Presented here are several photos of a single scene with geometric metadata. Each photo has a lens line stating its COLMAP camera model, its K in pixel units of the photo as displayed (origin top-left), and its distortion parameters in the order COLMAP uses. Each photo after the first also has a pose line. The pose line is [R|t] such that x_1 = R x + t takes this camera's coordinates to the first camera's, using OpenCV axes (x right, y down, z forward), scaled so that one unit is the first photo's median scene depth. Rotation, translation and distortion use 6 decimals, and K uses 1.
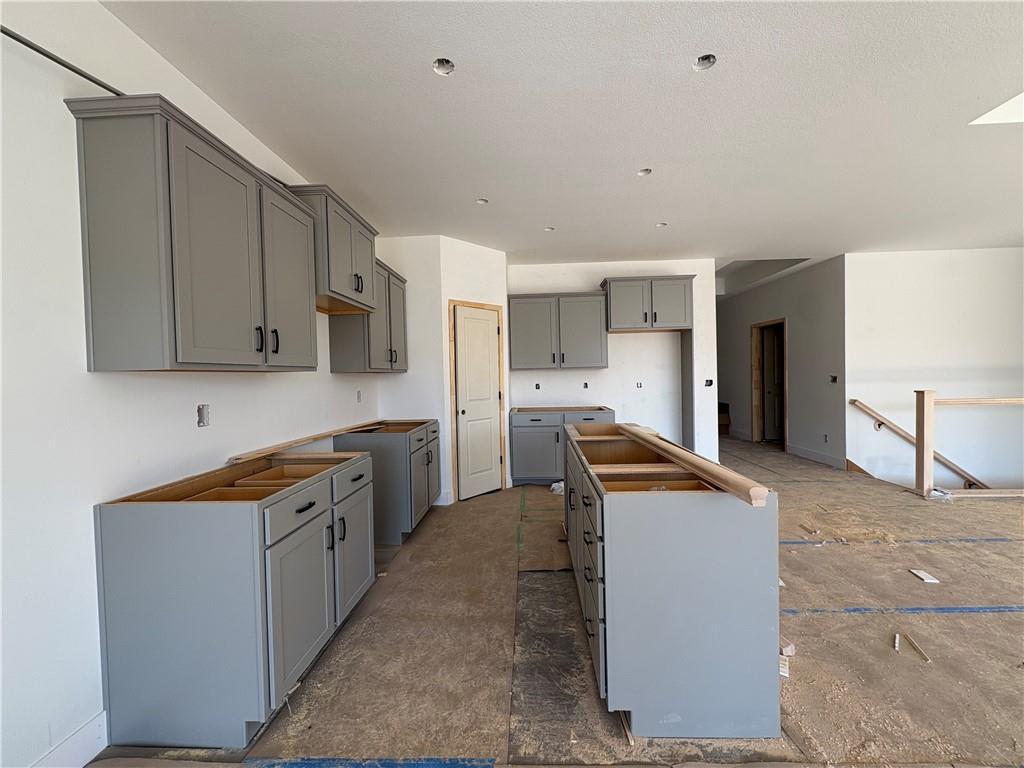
lens RADIAL K [[407.6, 0, 512.6], [0, 407.6, 383.3], [0, 0, 1]] dist [0.000093, 0.000109]
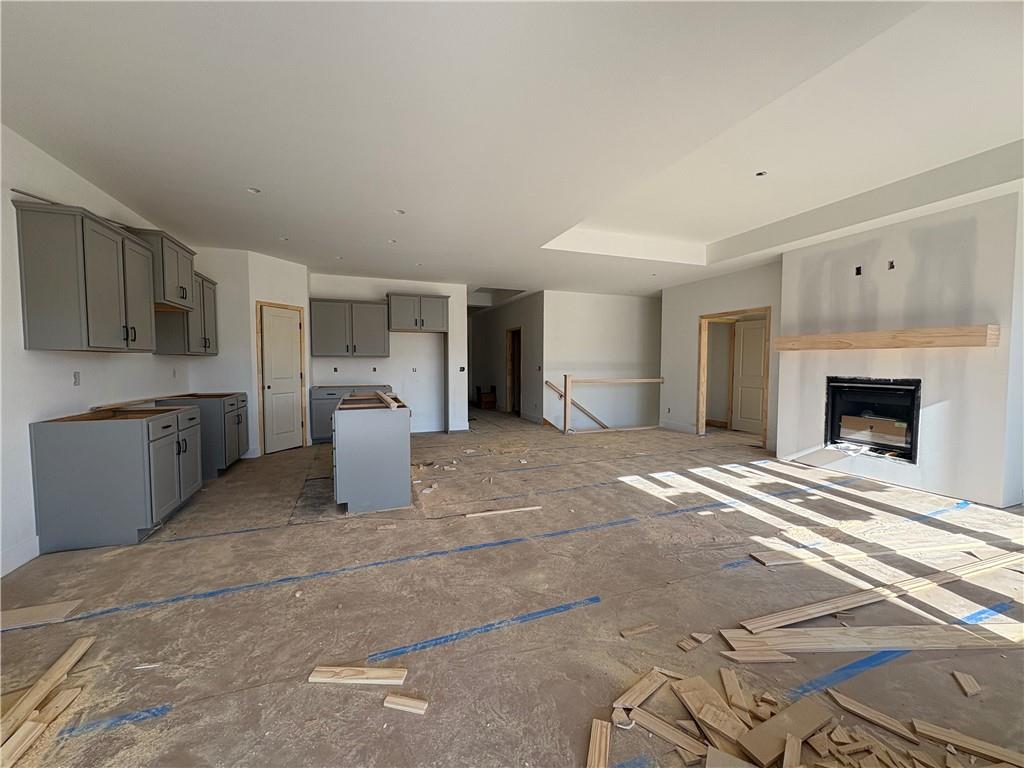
lens RADIAL K [[407.6, 0, 512.9], [0, 407.6, 383.4], [0, 0, 1]] dist [0.000093, 0.000109]
pose [[0.917440, 0.003739, 0.397857, 0.073678], [-0.014237, 0.999624, 0.023437, 0.015086], [-0.397619, -0.027167, 0.917148, -0.490138]]
